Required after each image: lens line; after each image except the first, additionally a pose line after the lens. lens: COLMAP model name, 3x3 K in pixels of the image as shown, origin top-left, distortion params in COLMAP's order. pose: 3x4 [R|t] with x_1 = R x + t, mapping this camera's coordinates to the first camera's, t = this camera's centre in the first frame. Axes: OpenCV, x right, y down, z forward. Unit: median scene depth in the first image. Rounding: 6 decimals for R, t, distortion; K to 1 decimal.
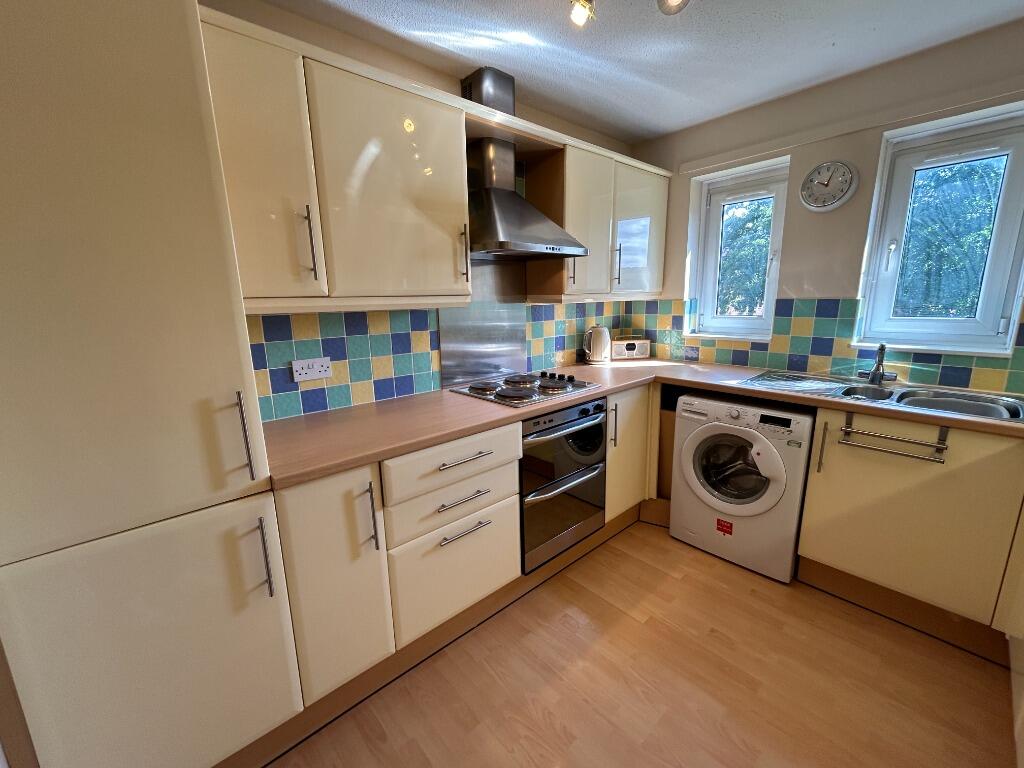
lens RADIAL K [[414.4, 0, 510.5], [0, 414.4, 382.9], [0, 0, 1]] dist [0.000835, 0.000032]
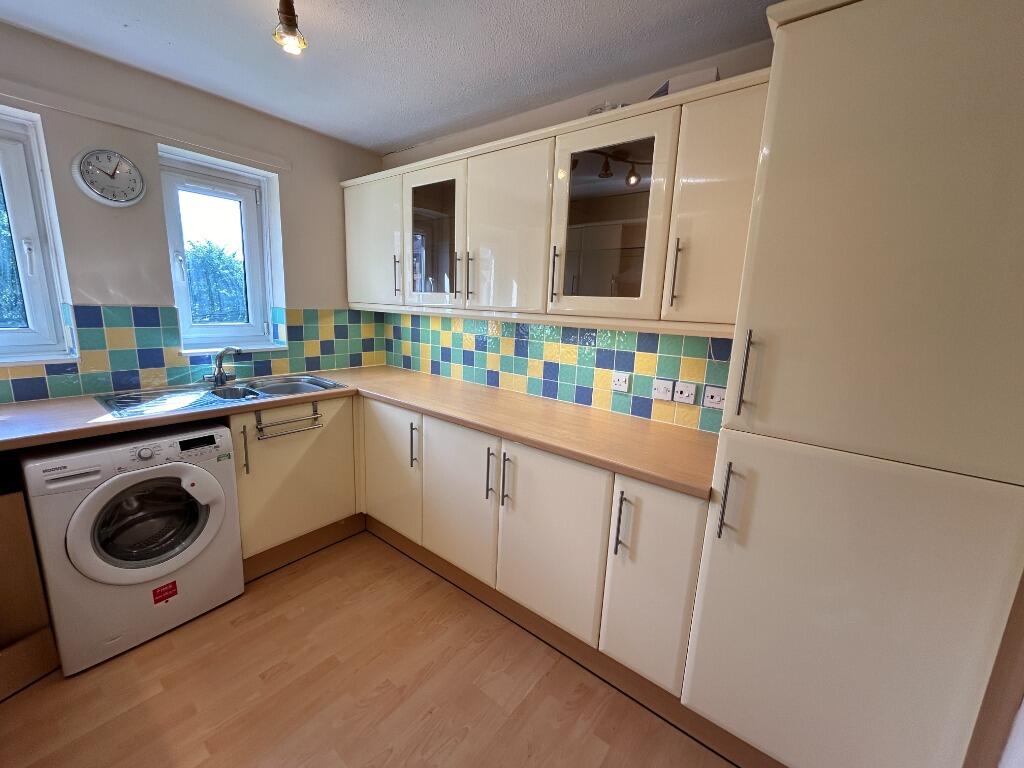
lens RADIAL K [[414.4, 0, 509.3], [0, 414.4, 384.0], [0, 0, 1]] dist [0.000835, 0.000032]
pose [[-0.178157, -0.176339, 0.968073, -0.327630], [0.165604, 0.964406, 0.206147, -0.102254], [-0.969967, 0.197044, -0.142613, 0.419991]]
